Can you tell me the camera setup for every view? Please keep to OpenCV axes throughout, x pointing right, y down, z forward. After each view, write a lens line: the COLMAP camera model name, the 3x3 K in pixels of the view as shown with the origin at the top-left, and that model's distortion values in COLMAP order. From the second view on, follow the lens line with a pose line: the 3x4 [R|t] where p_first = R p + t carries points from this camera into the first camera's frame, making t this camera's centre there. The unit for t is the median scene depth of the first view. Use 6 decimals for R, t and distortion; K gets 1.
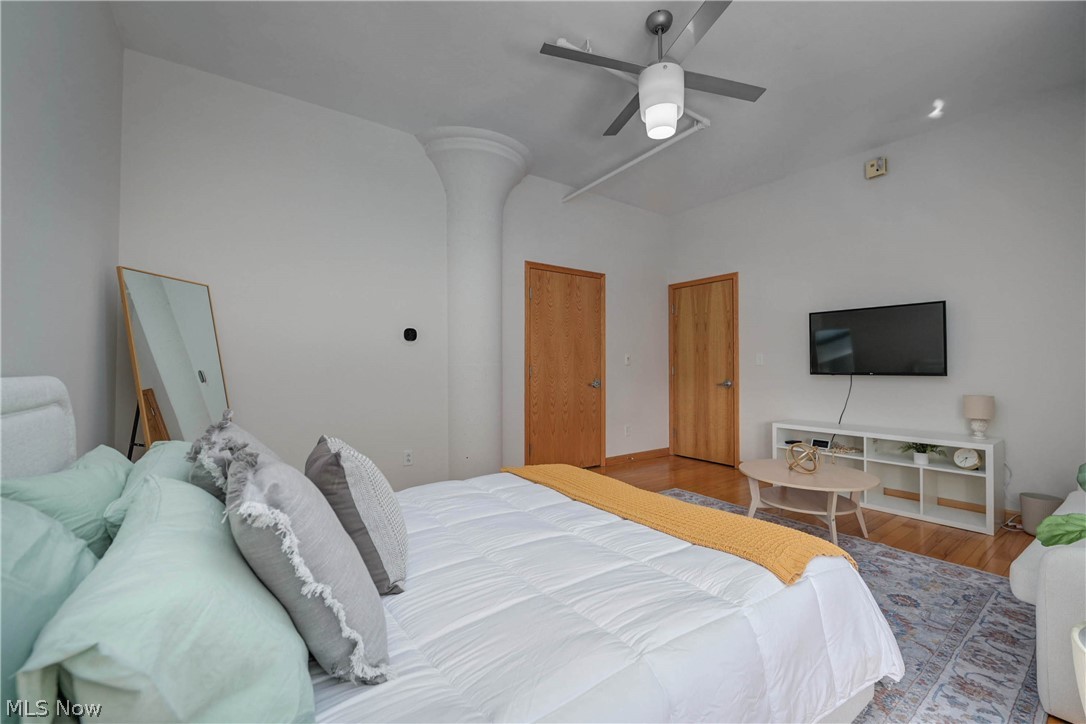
lens RADIAL K [[443.2, 0, 553.5], [0, 443.2, 363.7], [0, 0, 1]] dist [-0.006005, 0.000215]
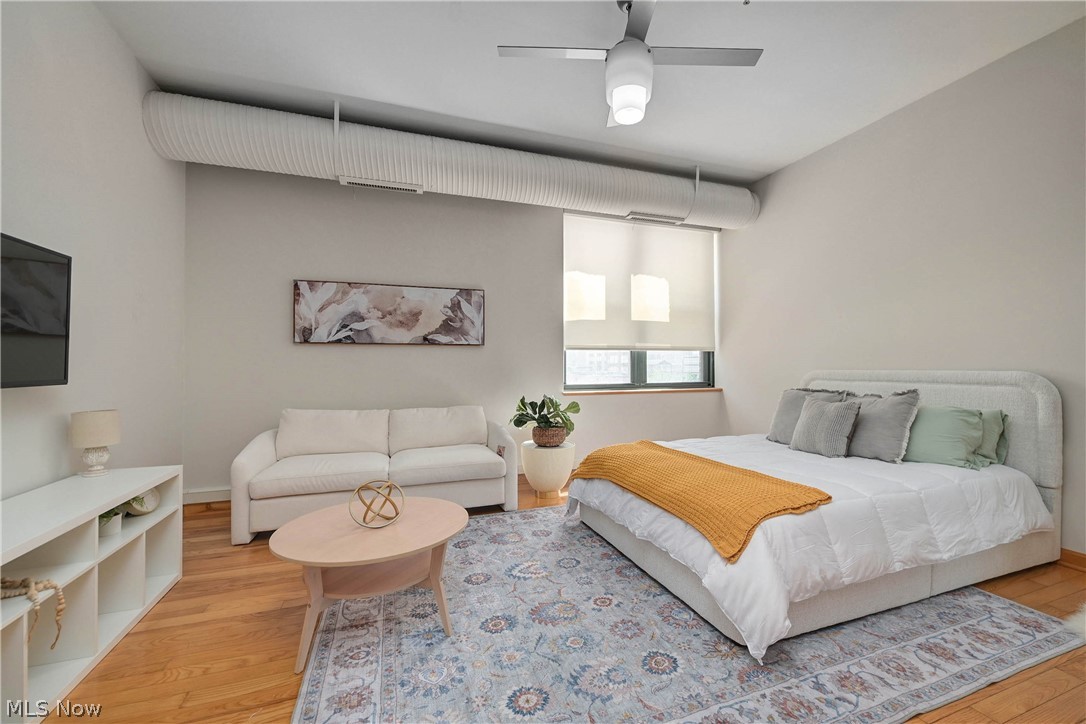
lens RADIAL K [[443.2, 0, 556.9], [0, 443.2, 361.1], [0, 0, 1]] dist [-0.006005, 0.000215]
pose [[-0.961773, 0.005012, 0.273802, 0.089638], [0.000397, 0.999857, -0.016910, 0.006056], [-0.273848, -0.016155, -0.961637, 1.249938]]
